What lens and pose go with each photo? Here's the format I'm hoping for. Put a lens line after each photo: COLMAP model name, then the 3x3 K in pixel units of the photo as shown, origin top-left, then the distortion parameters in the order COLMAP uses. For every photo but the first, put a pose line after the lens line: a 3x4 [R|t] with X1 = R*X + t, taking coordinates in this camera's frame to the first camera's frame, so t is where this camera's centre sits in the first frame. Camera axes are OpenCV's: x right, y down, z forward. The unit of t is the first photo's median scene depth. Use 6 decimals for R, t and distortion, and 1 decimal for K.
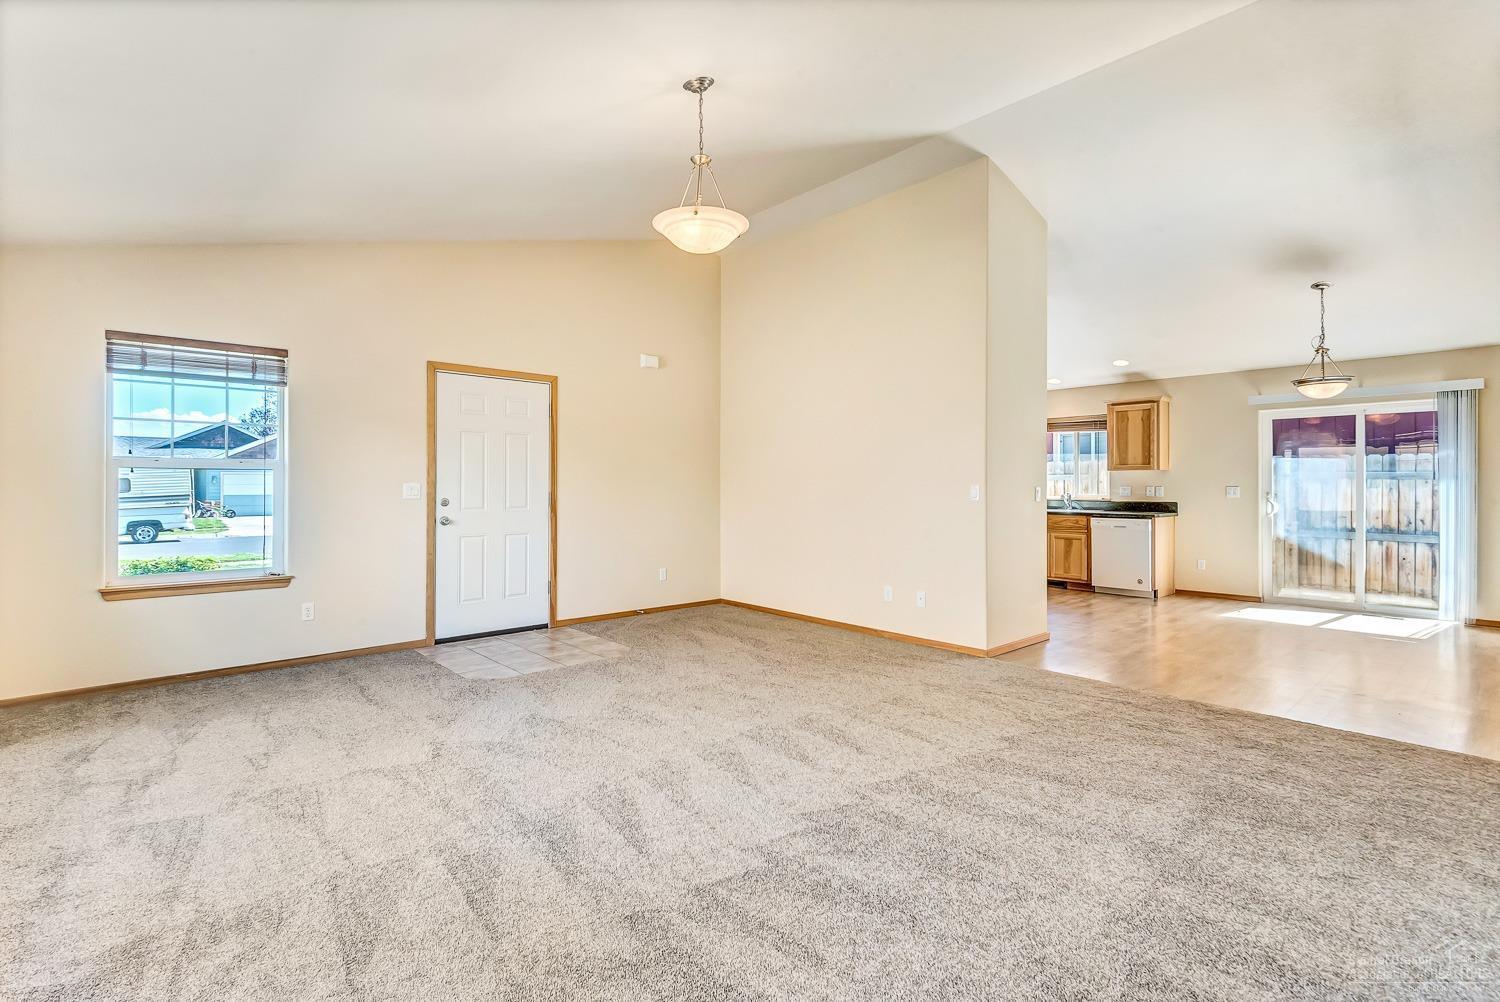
lens RADIAL K [[691.7, 0, 742.5], [0, 691.7, 487.7], [0, 0, 1]] dist [0.006455, -0.009985]
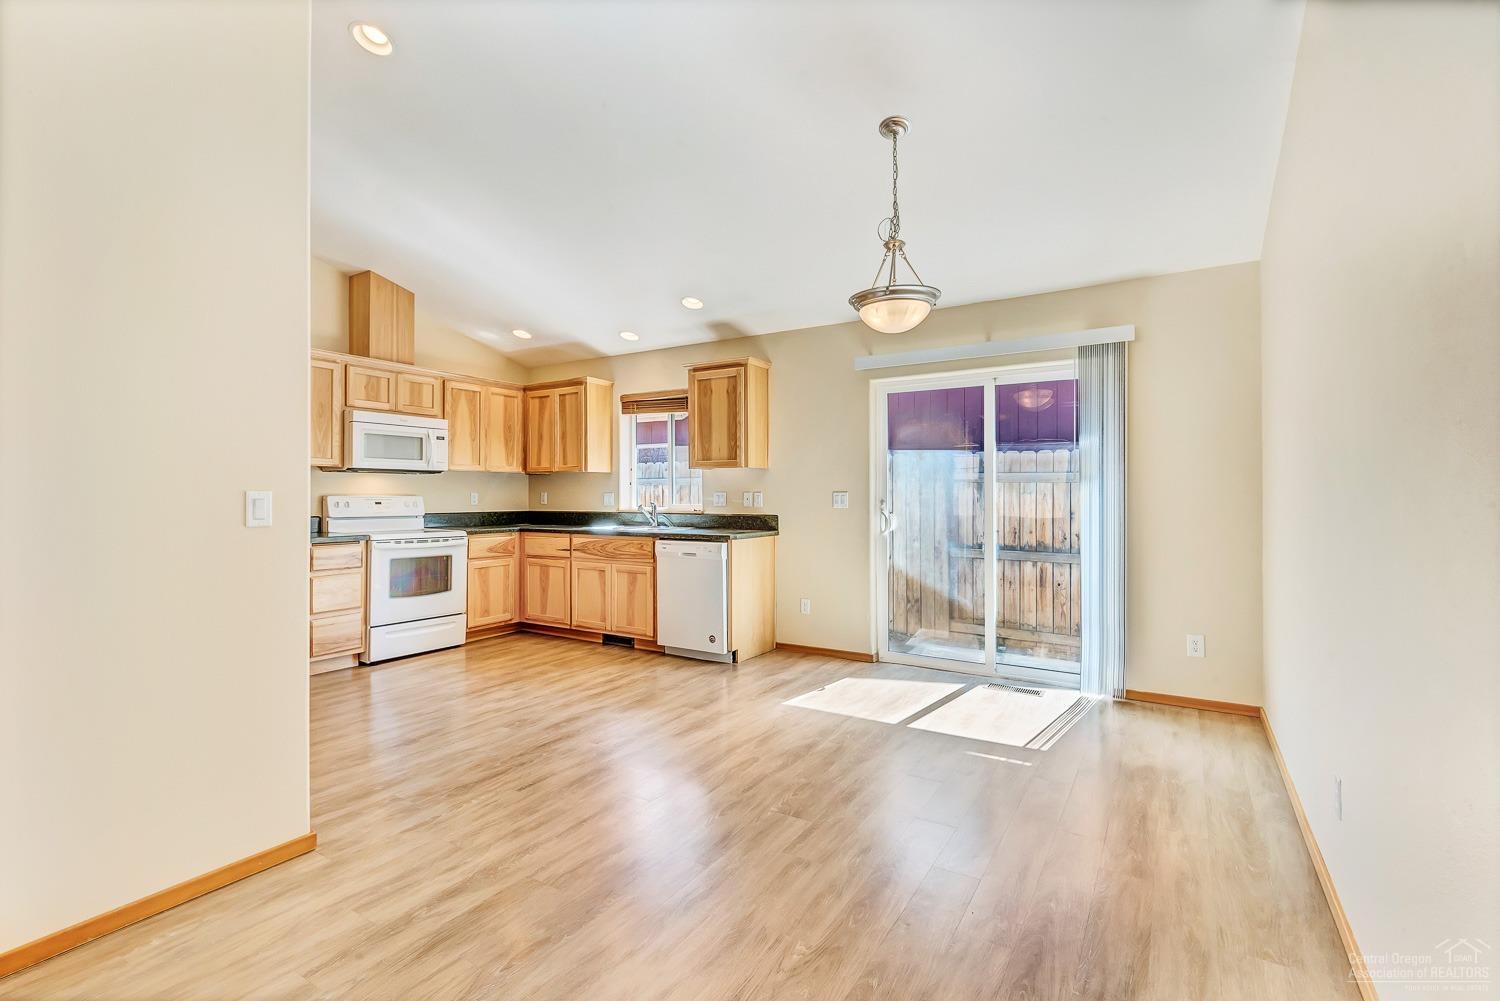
lens RADIAL K [[691.7, 0, 744.9], [0, 691.7, 493.6], [0, 0, 1]] dist [0.006455, -0.009985]
pose [[0.957586, -0.000987, 0.288146, 0.394177], [0.002421, 0.999986, -0.004620, 0.002571], [-0.288138, 0.005122, 0.957575, 0.351626]]
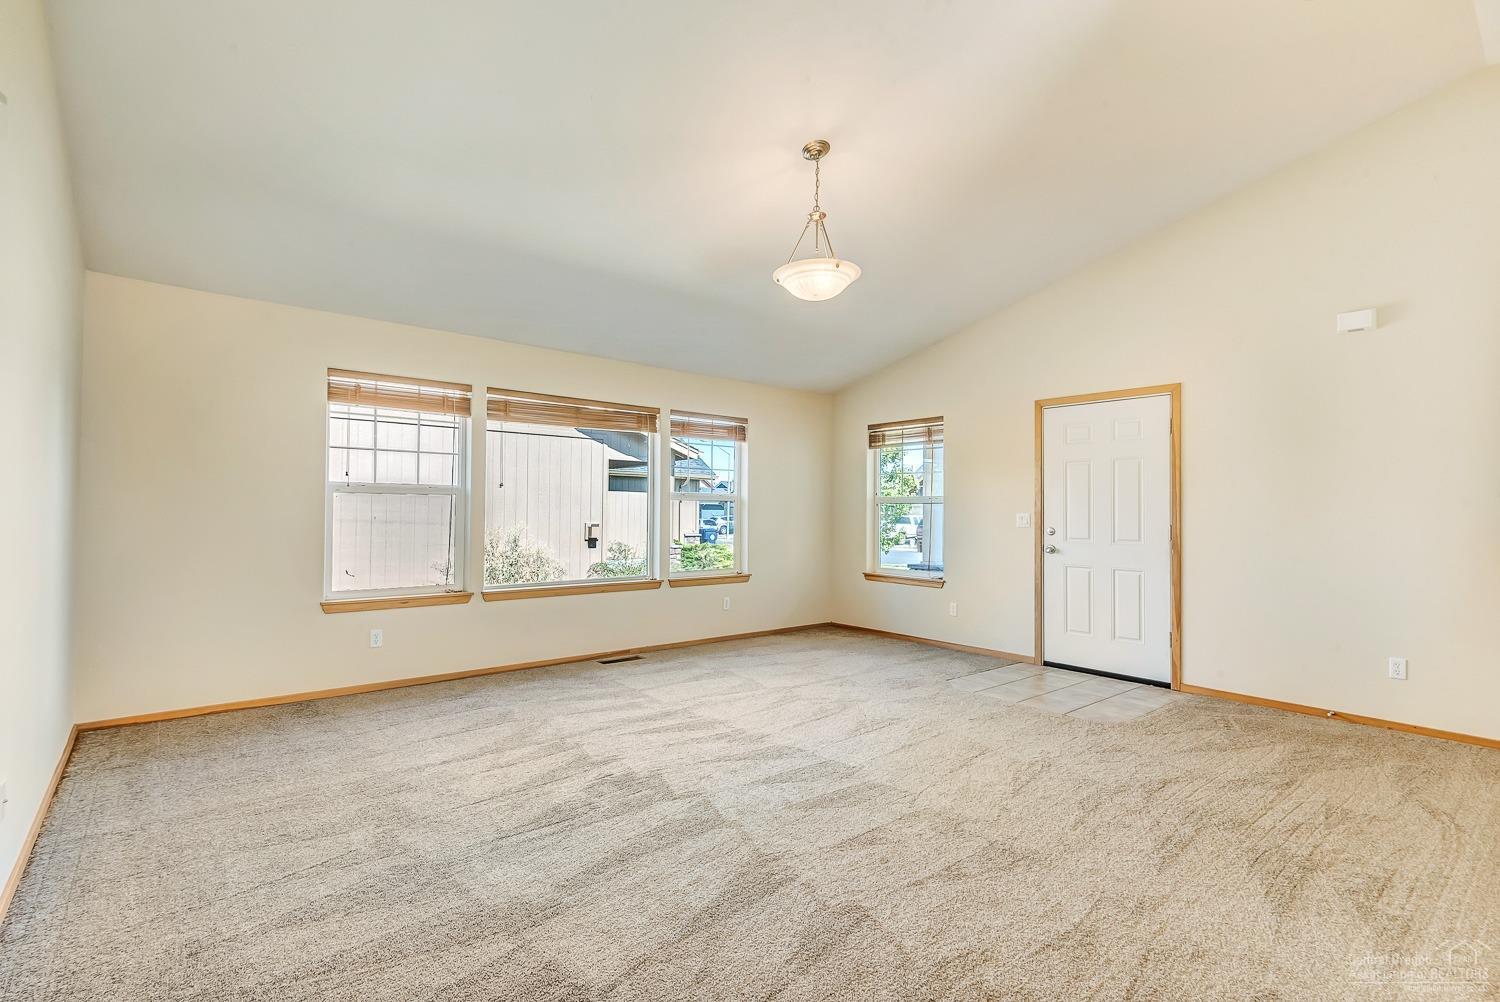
lens RADIAL K [[691.7, 0, 745.7], [0, 691.7, 535.9], [0, 0, 1]] dist [0.006455, -0.009985]
pose [[-0.045607, 0.030584, -0.998491, 0.745768], [-0.014686, 0.999403, 0.031283, 0.001052], [0.998851, 0.016091, -0.045131, 0.684645]]
